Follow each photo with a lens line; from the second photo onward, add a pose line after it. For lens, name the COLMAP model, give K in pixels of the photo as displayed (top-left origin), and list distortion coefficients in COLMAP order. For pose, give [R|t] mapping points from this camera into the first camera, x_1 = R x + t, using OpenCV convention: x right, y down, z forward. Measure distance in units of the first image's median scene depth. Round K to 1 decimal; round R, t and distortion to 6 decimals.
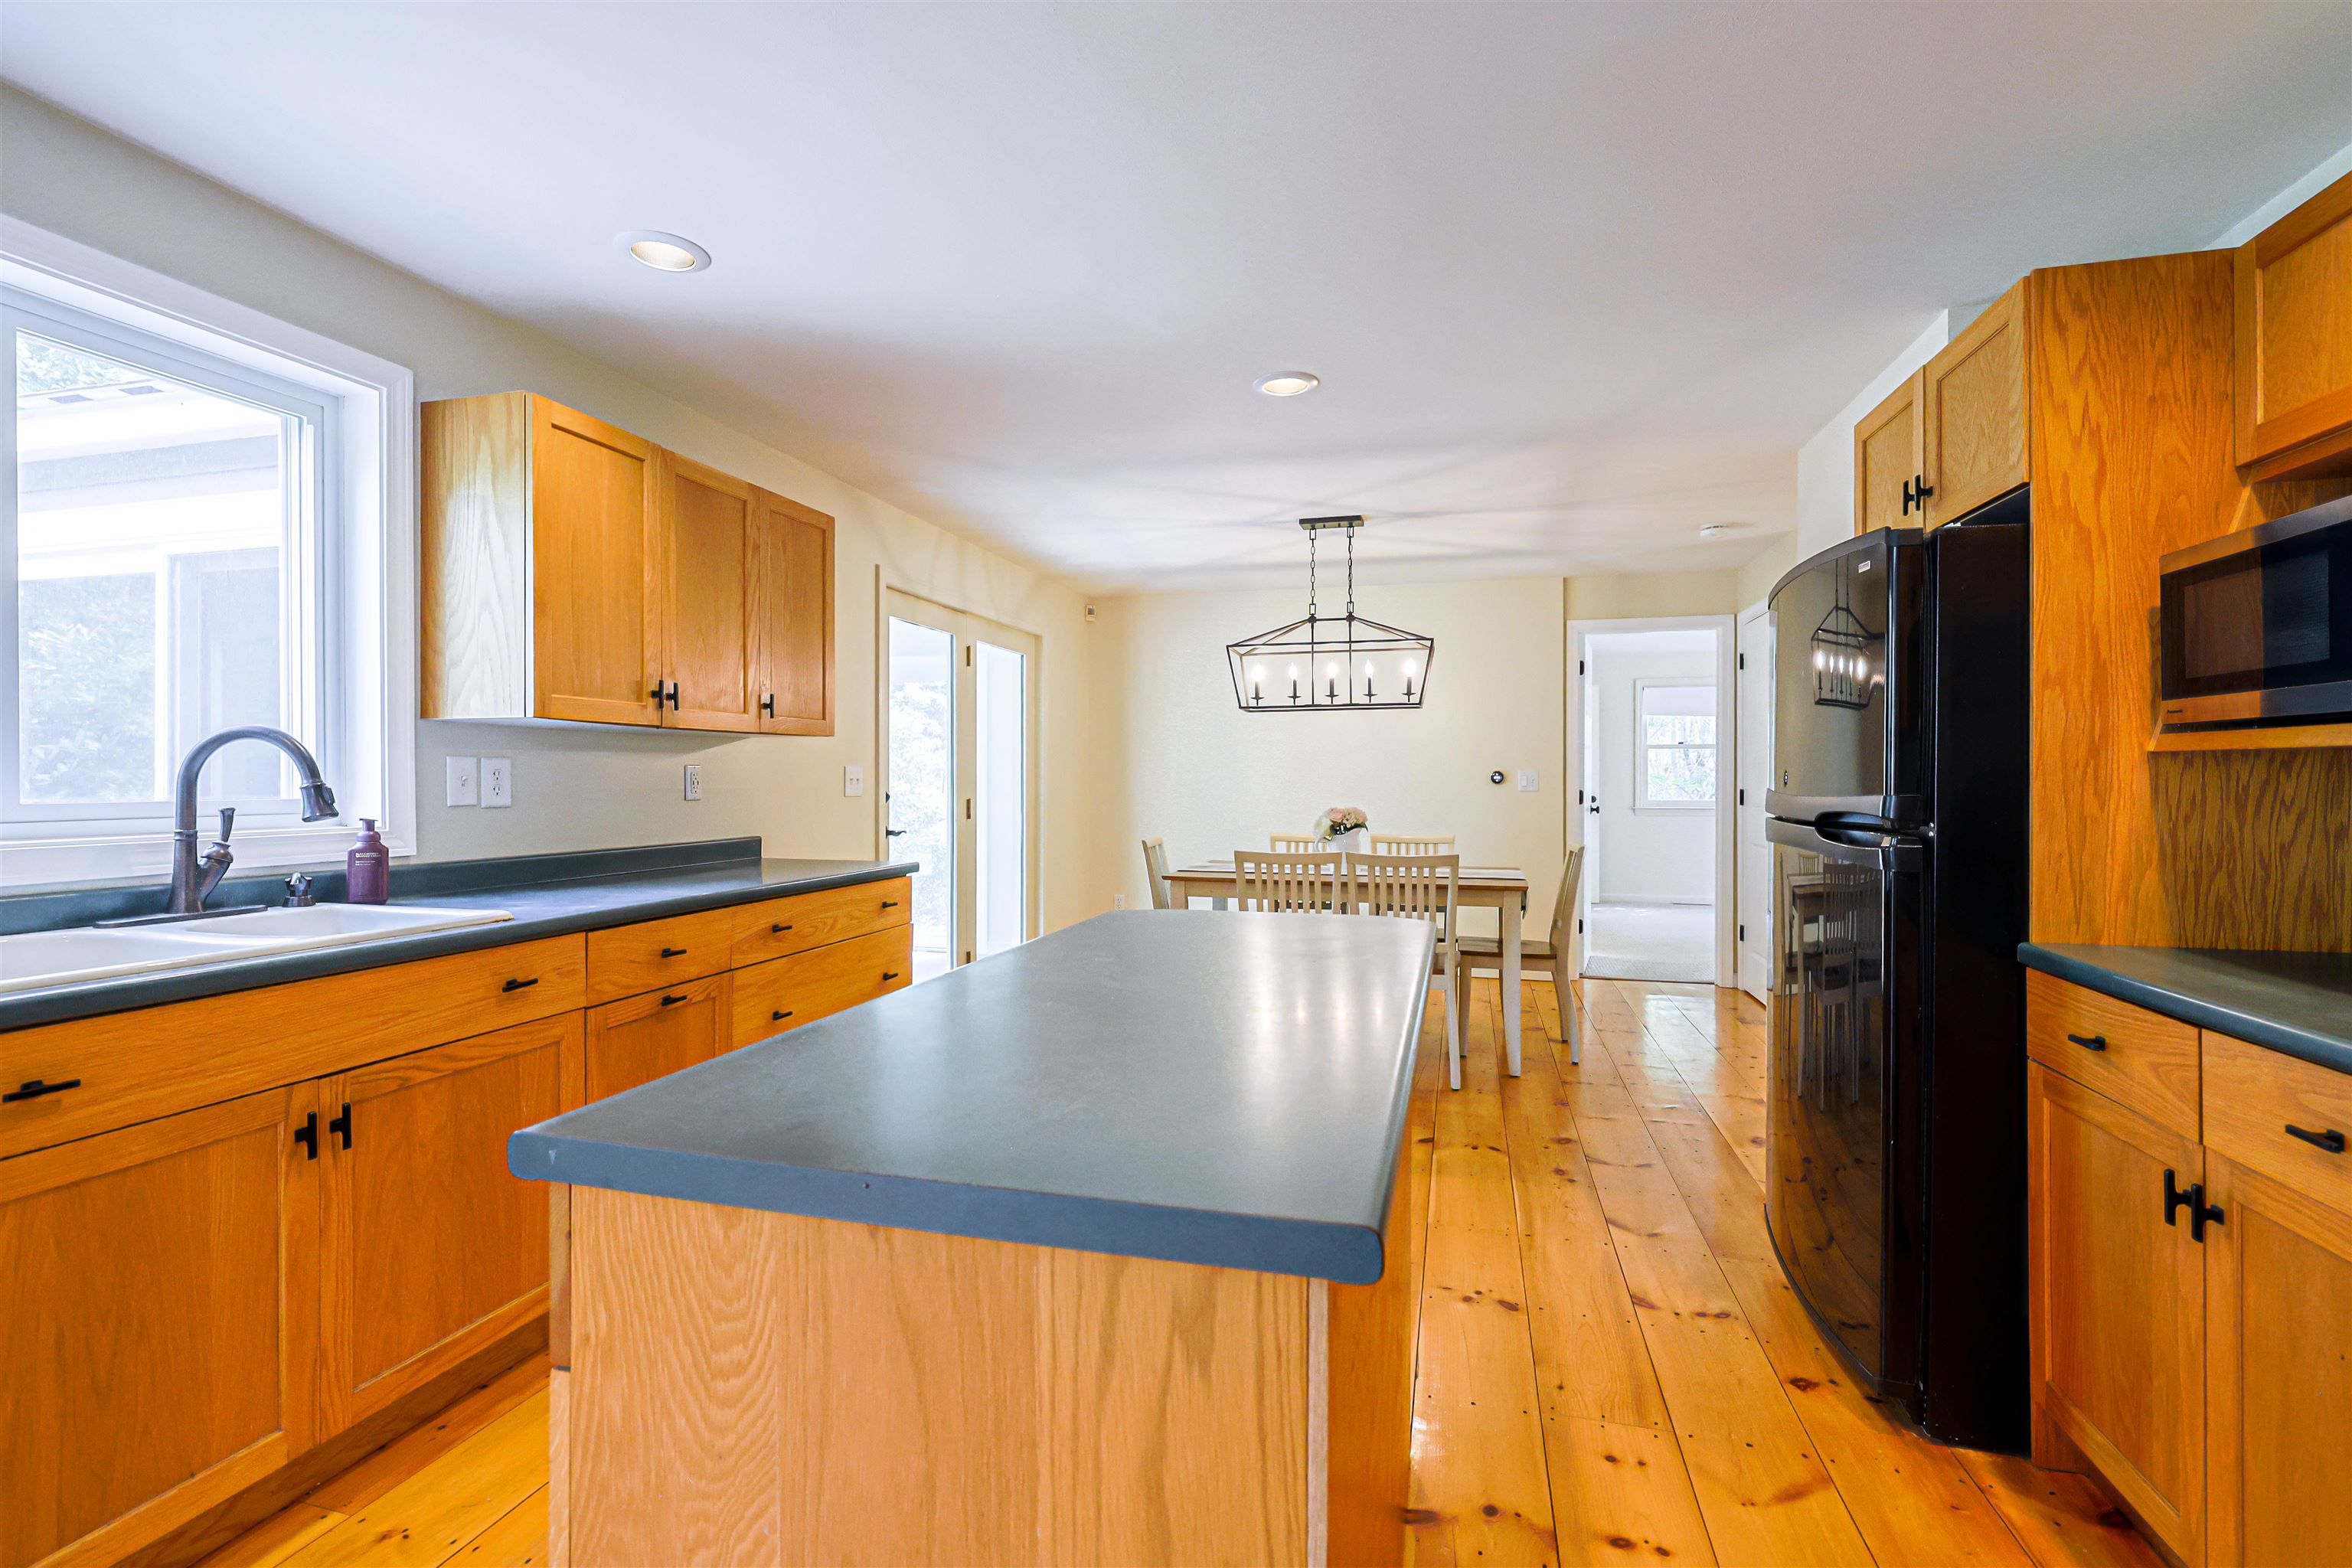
lens RADIAL K [[1052.3, 0, 1170.2], [0, 1052.3, 776.3], [0, 0, 1]] dist [-0.002431, -0.001263]
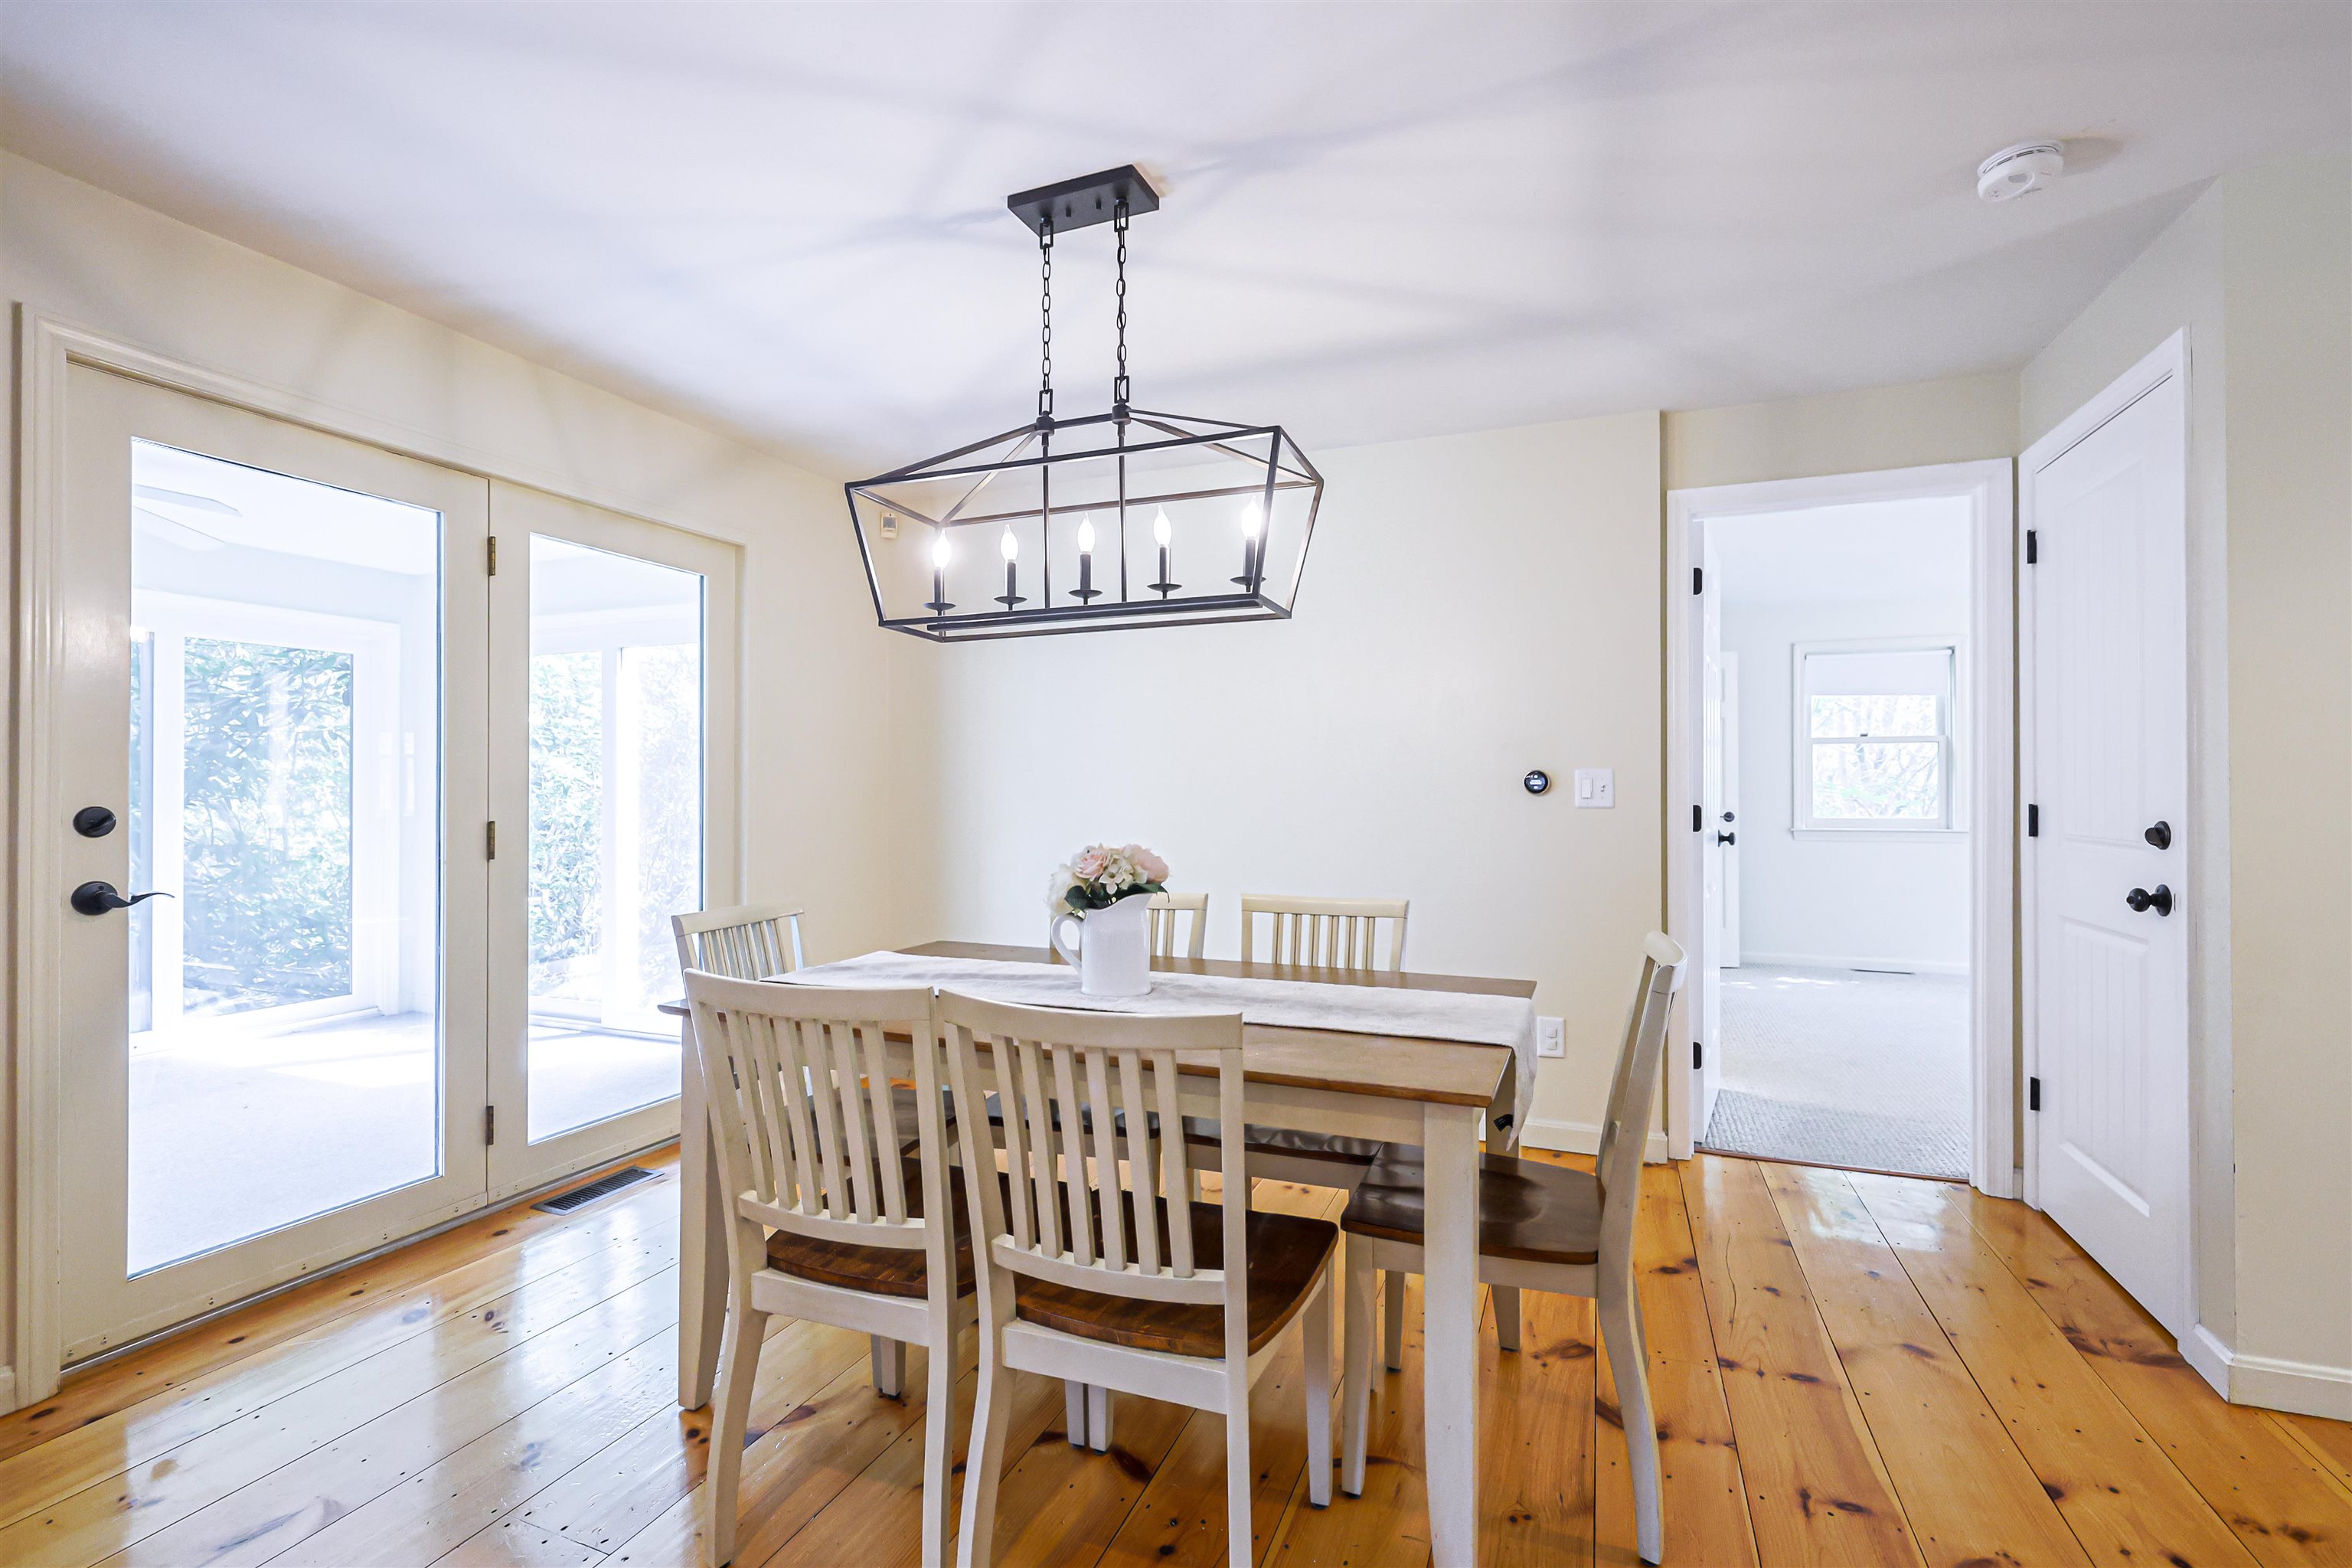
lens RADIAL K [[1052.3, 0, 1174.6], [0, 1052.3, 780.3], [0, 0, 1]] dist [-0.002431, -0.001263]
pose [[0.993934, -0.002476, -0.109954, 0.241858], [0.001625, 0.999968, -0.007824, 0.005782], [0.109970, 0.007598, 0.993906, 0.571966]]
